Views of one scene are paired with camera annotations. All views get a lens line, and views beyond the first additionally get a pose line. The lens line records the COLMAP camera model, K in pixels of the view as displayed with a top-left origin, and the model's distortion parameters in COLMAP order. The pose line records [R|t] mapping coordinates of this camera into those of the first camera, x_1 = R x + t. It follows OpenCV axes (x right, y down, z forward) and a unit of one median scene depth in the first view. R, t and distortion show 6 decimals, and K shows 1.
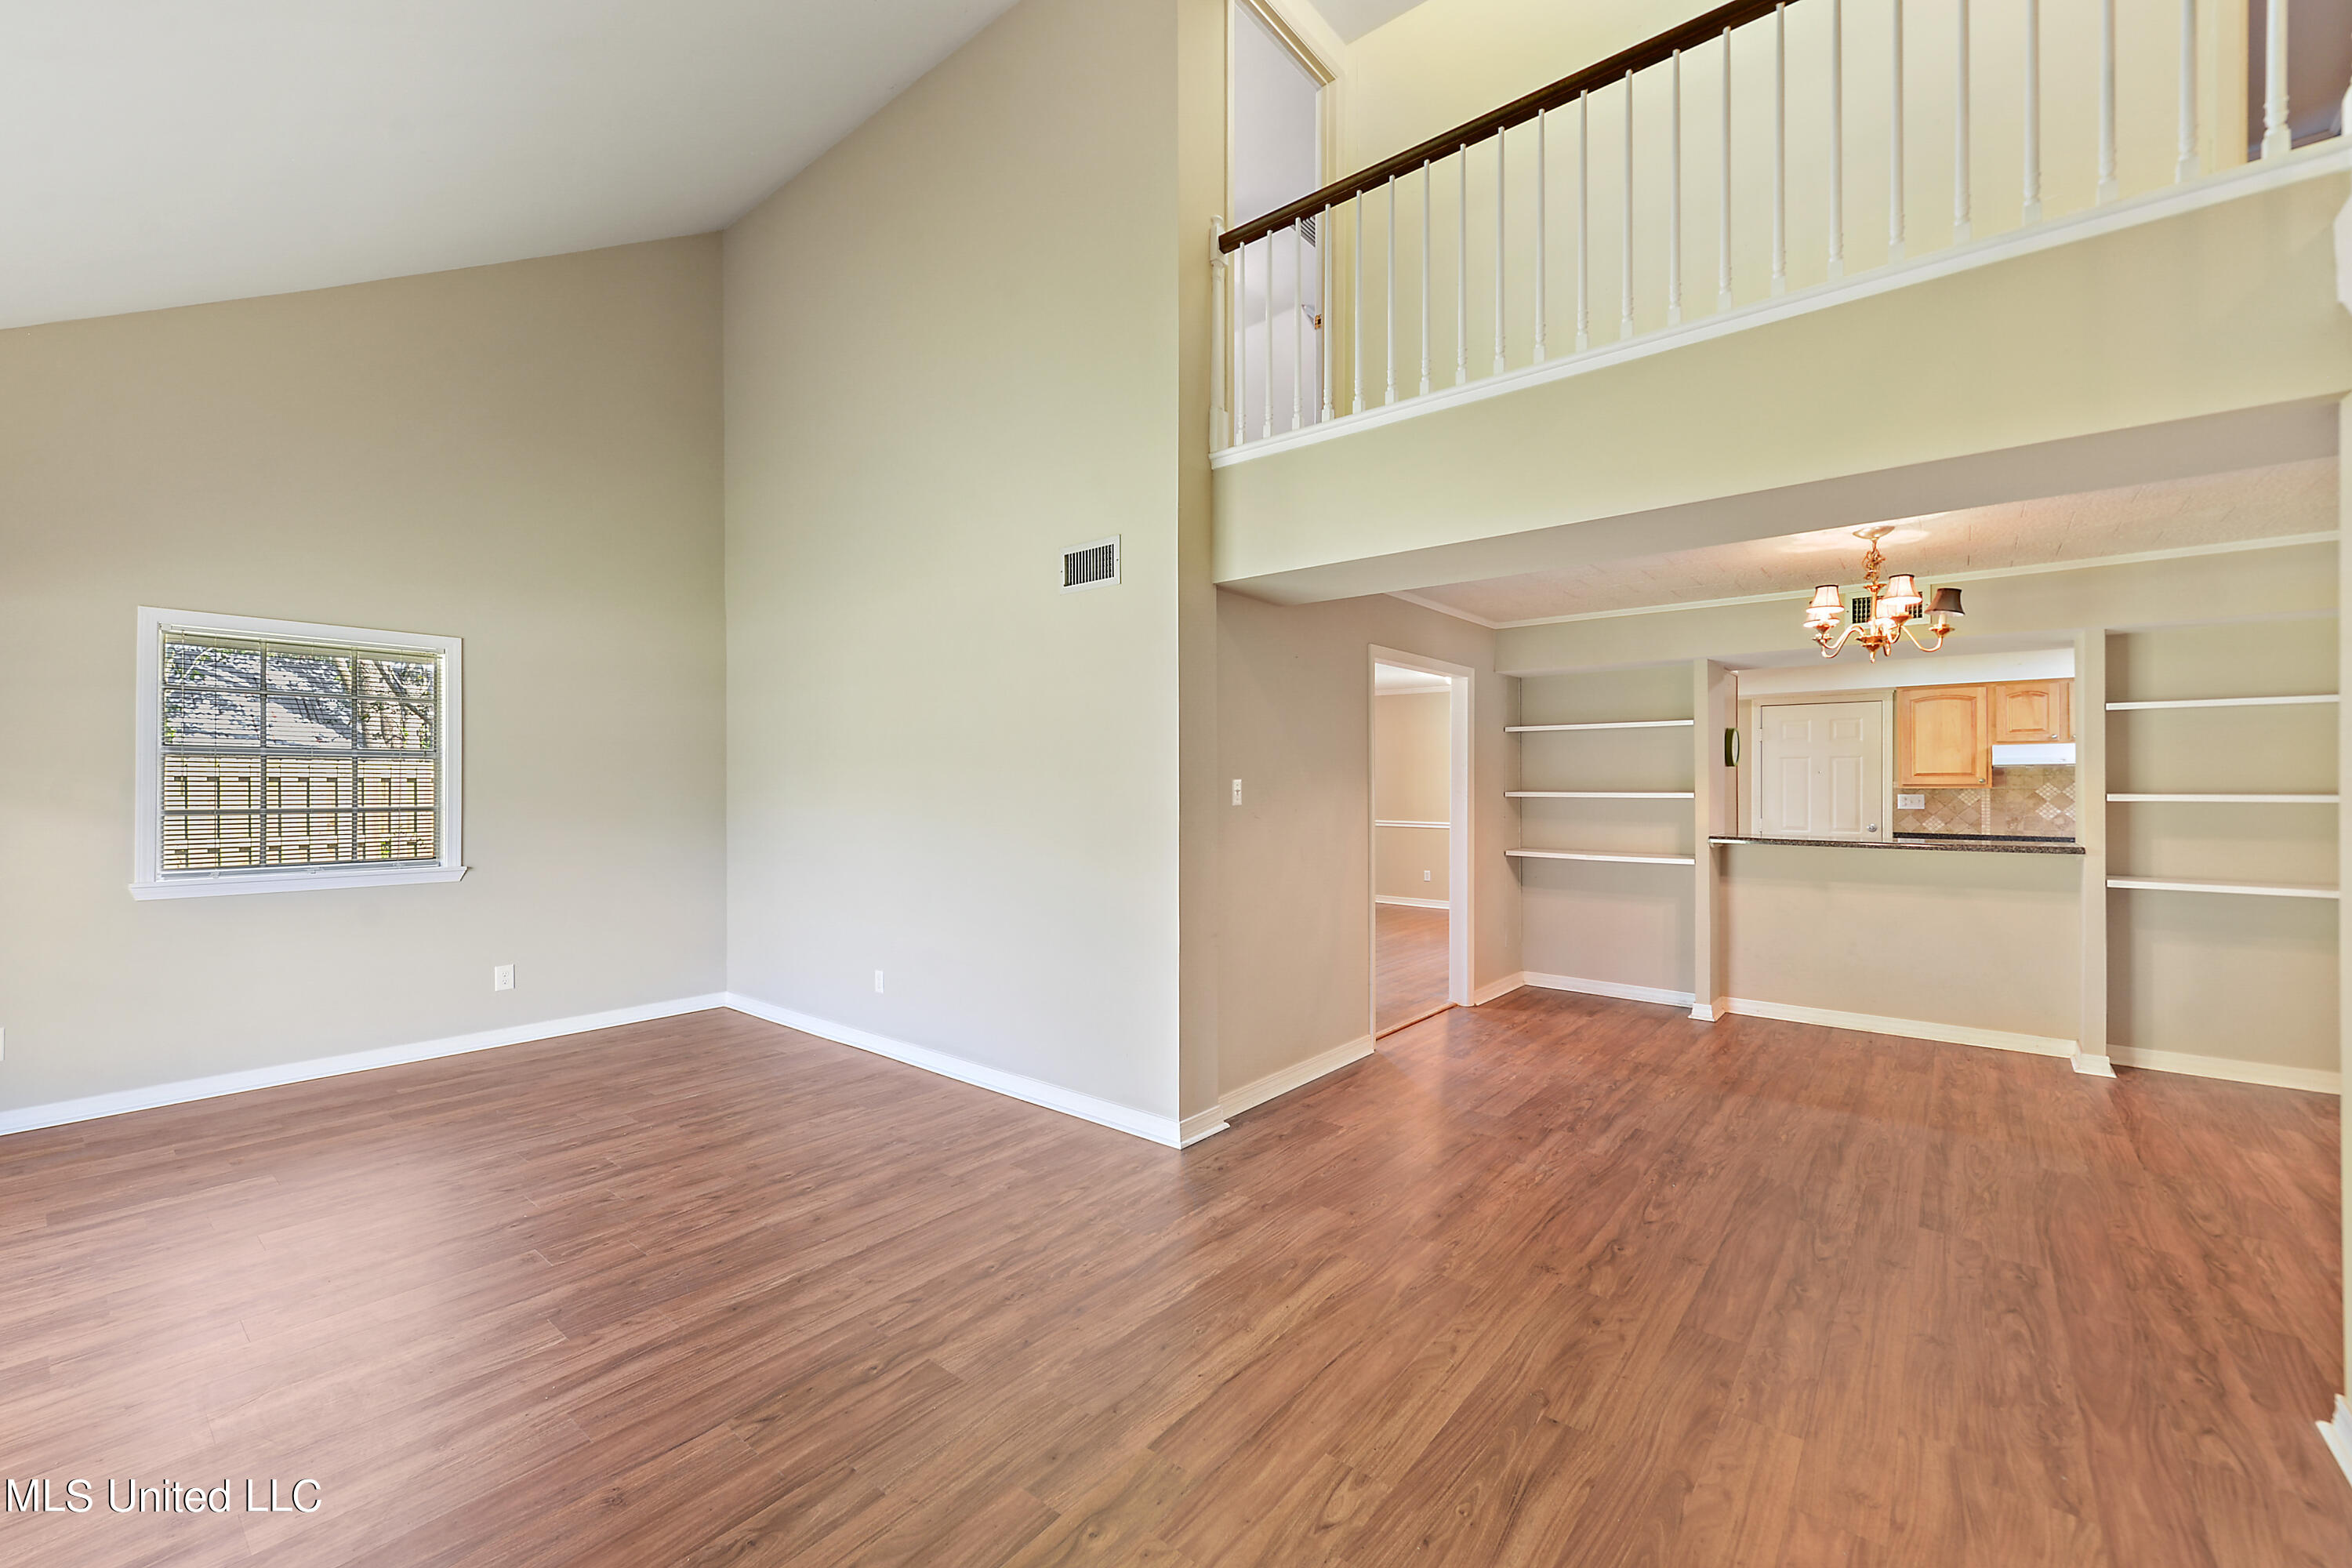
lens RADIAL K [[956.0, 0, 1158.7], [0, 956.0, 786.0], [0, 0, 1]] dist [0.001903, -0.000160]
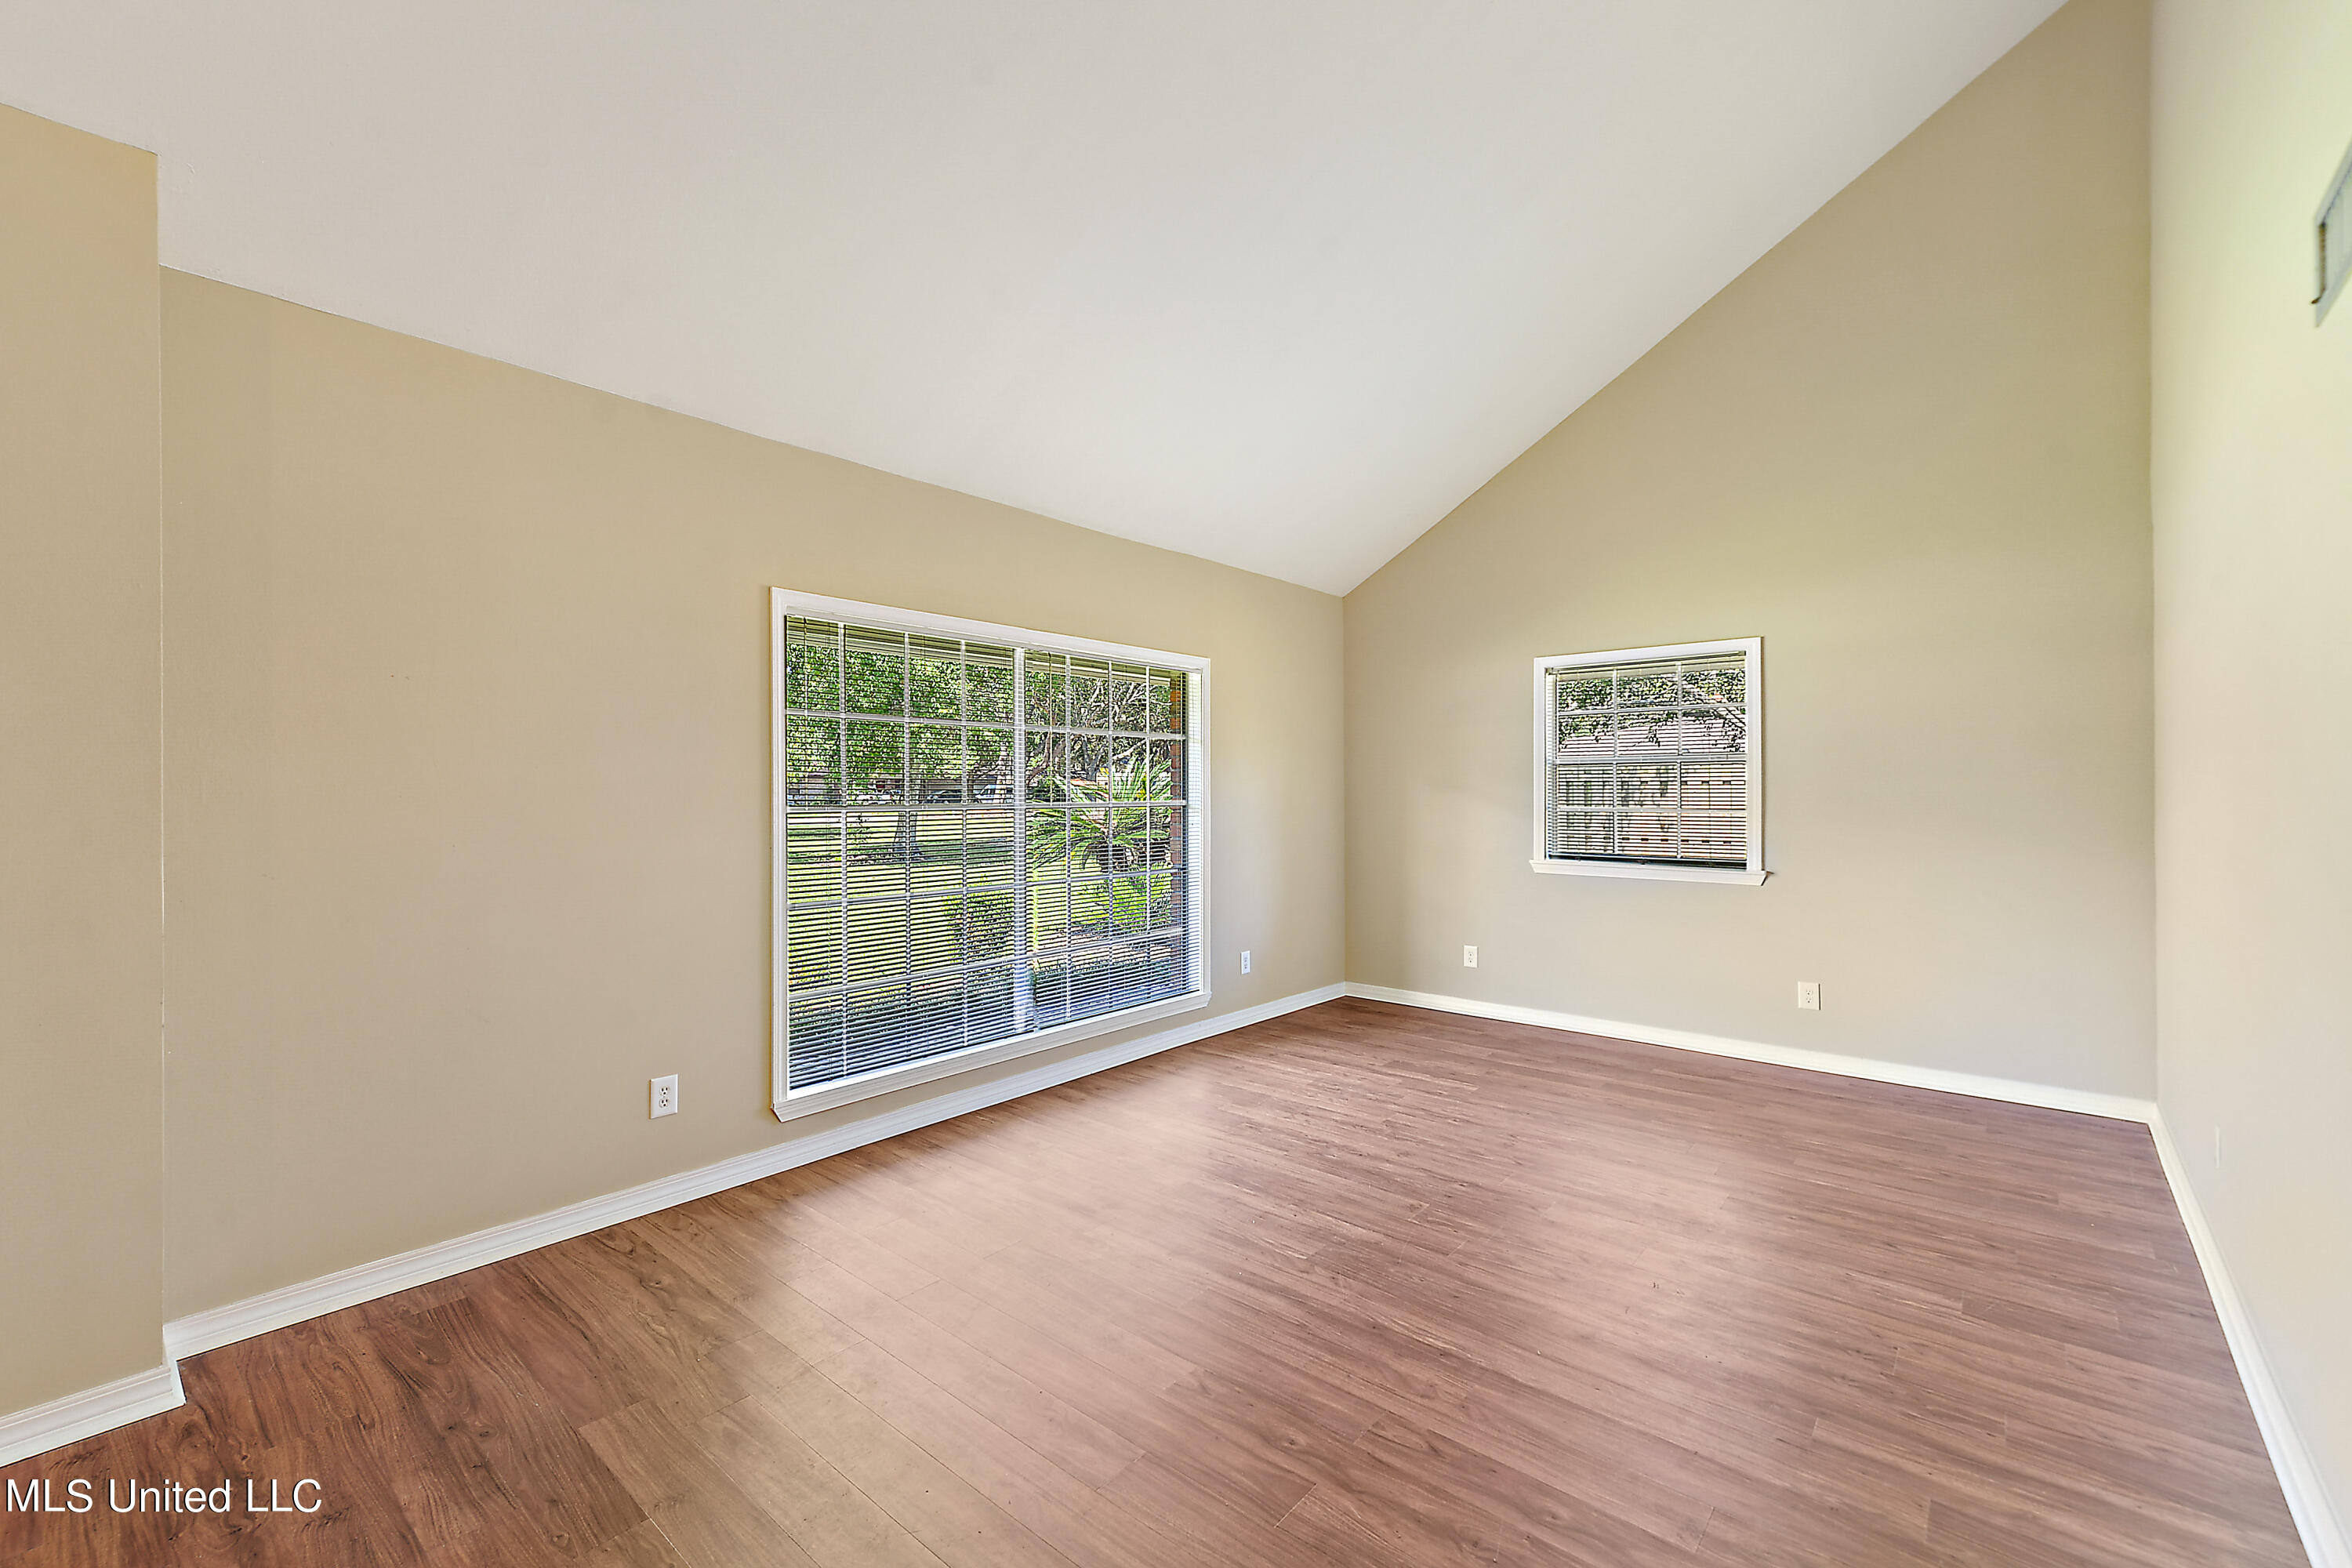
lens RADIAL K [[956.0, 0, 1158.7], [0, 956.0, 786.0], [0, 0, 1]] dist [0.001903, -0.000160]
pose [[-0.030109, -0.005985, -0.999529, 0.414978], [0.004693, 0.999970, -0.006129, -0.000902], [0.999536, -0.004875, -0.030080, 0.620742]]
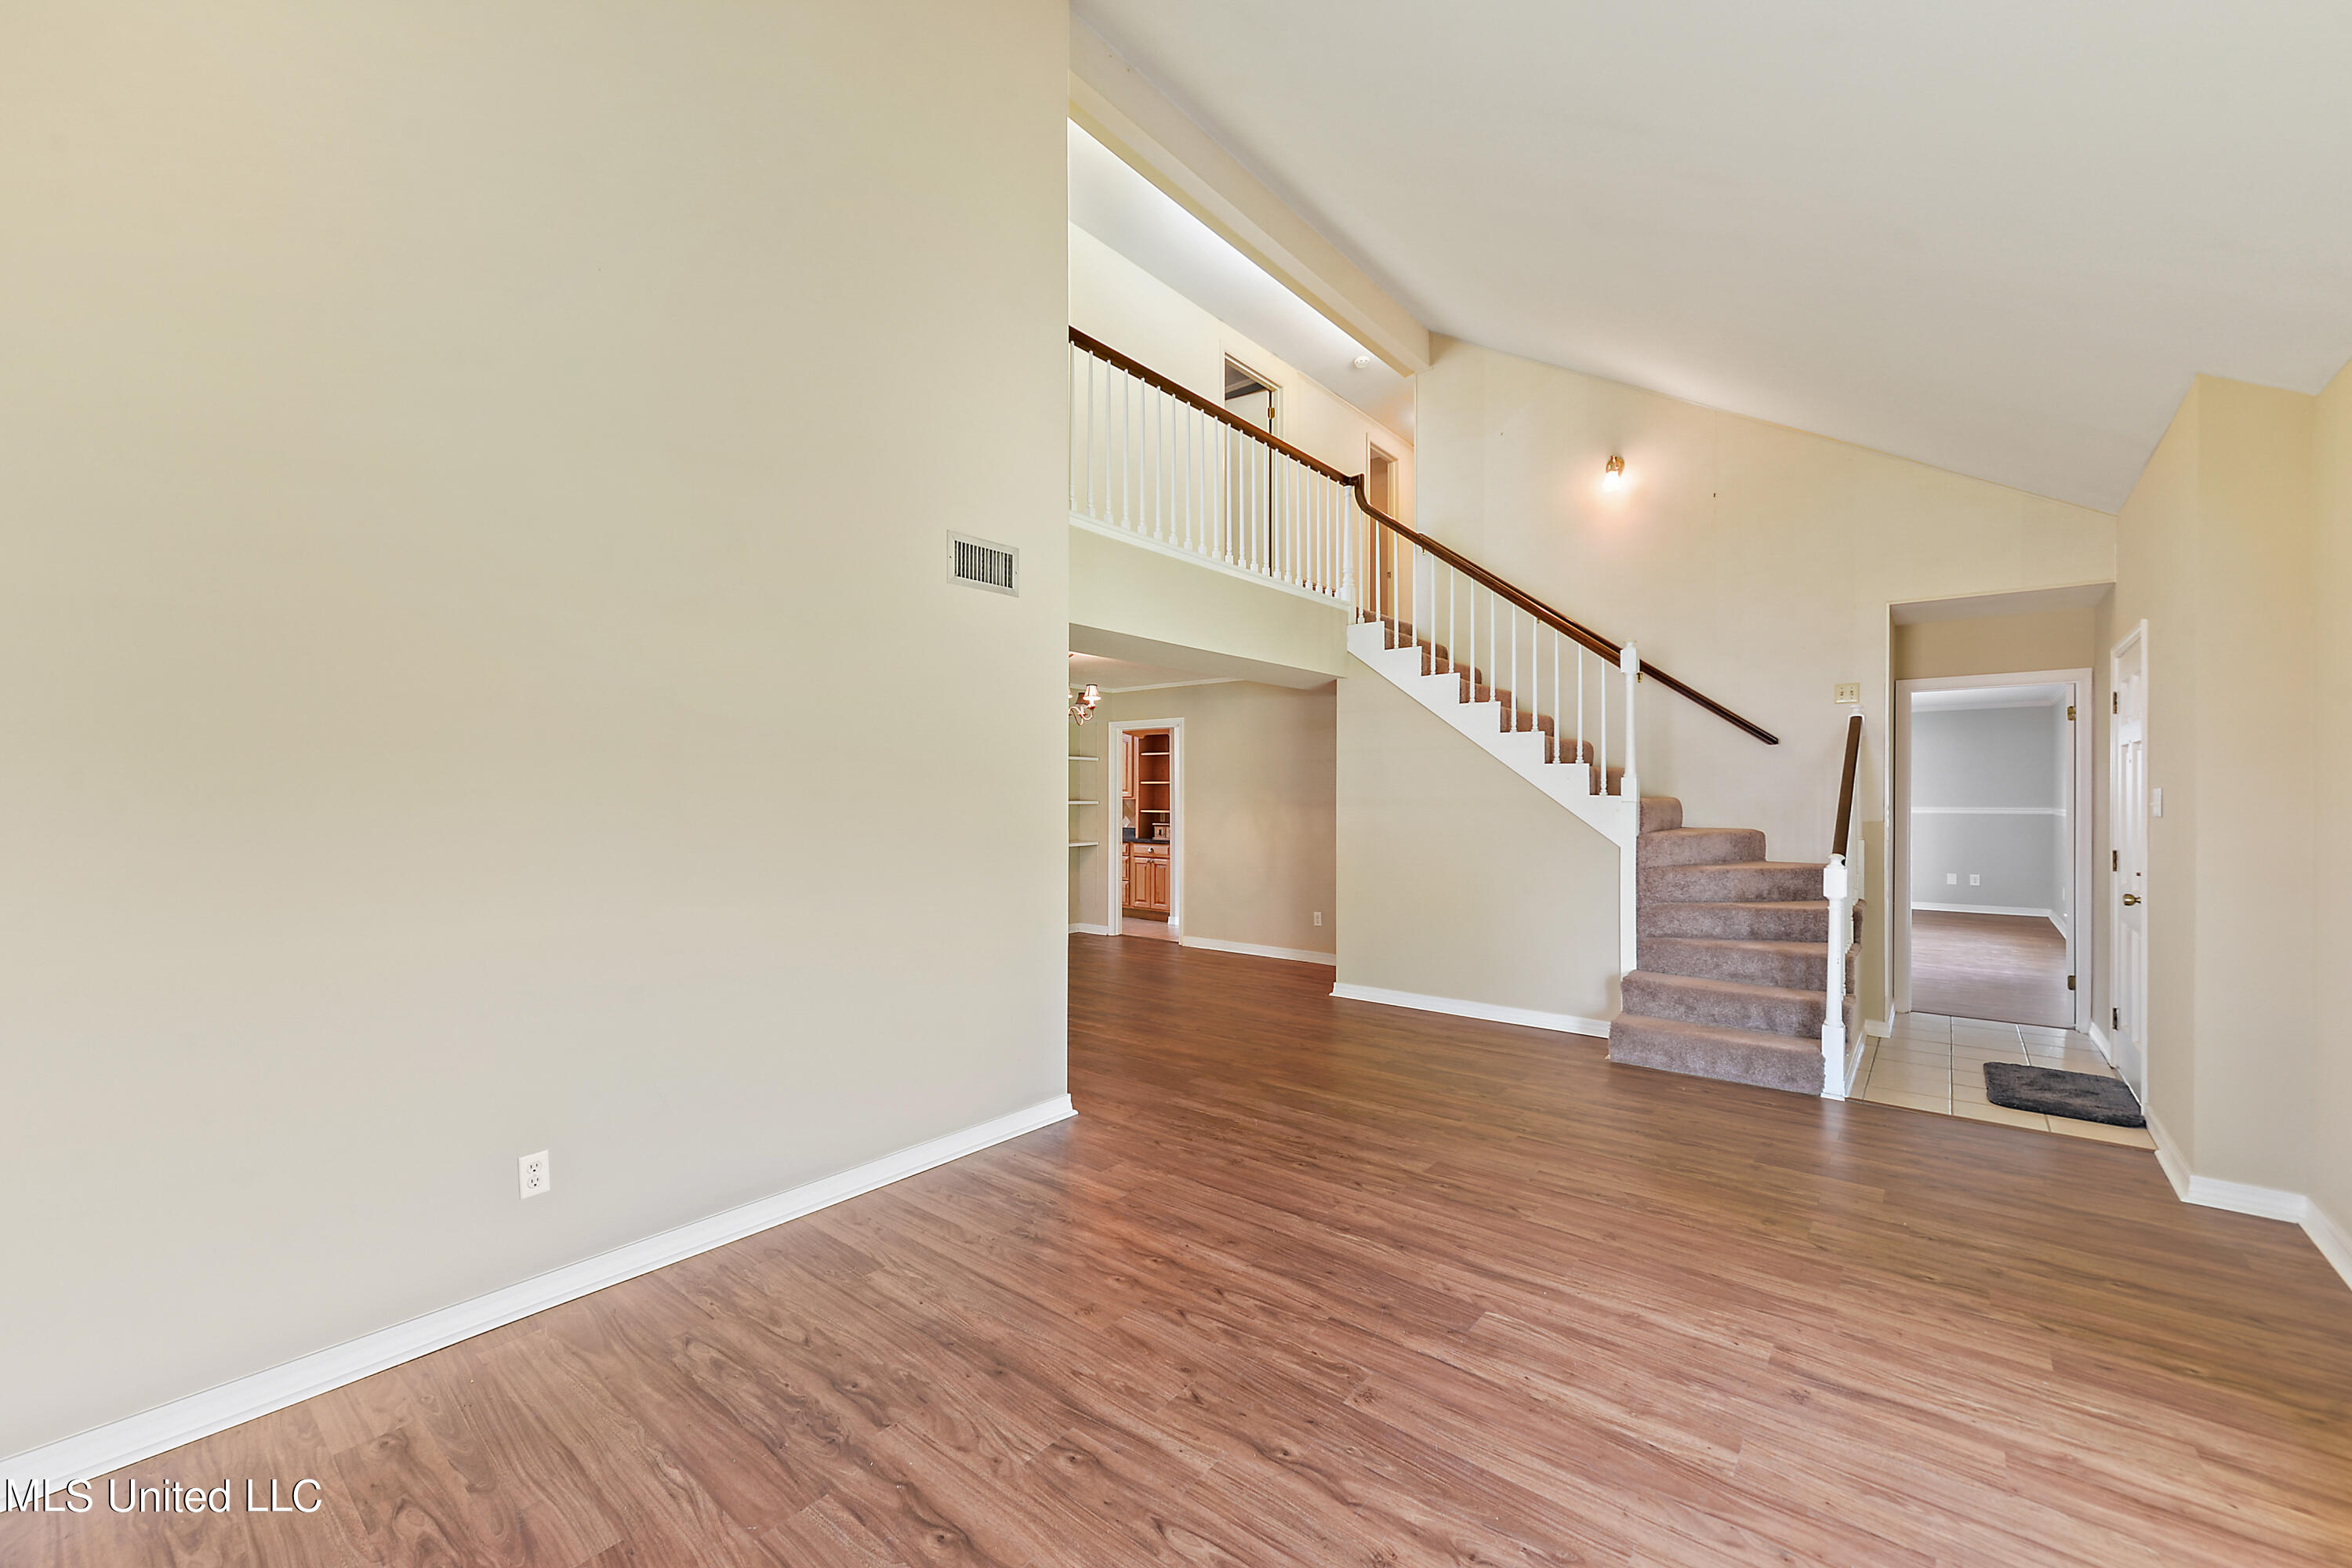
lens RADIAL K [[956.0, 0, 1158.7], [0, 956.0, 786.0], [0, 0, 1]] dist [0.001903, -0.000160]
pose [[-0.003270, 0.001962, 0.999993, -1.230366], [-0.000433, 0.999998, -0.001963, -0.009989], [-0.999995, -0.000439, -0.003269, 0.994078]]
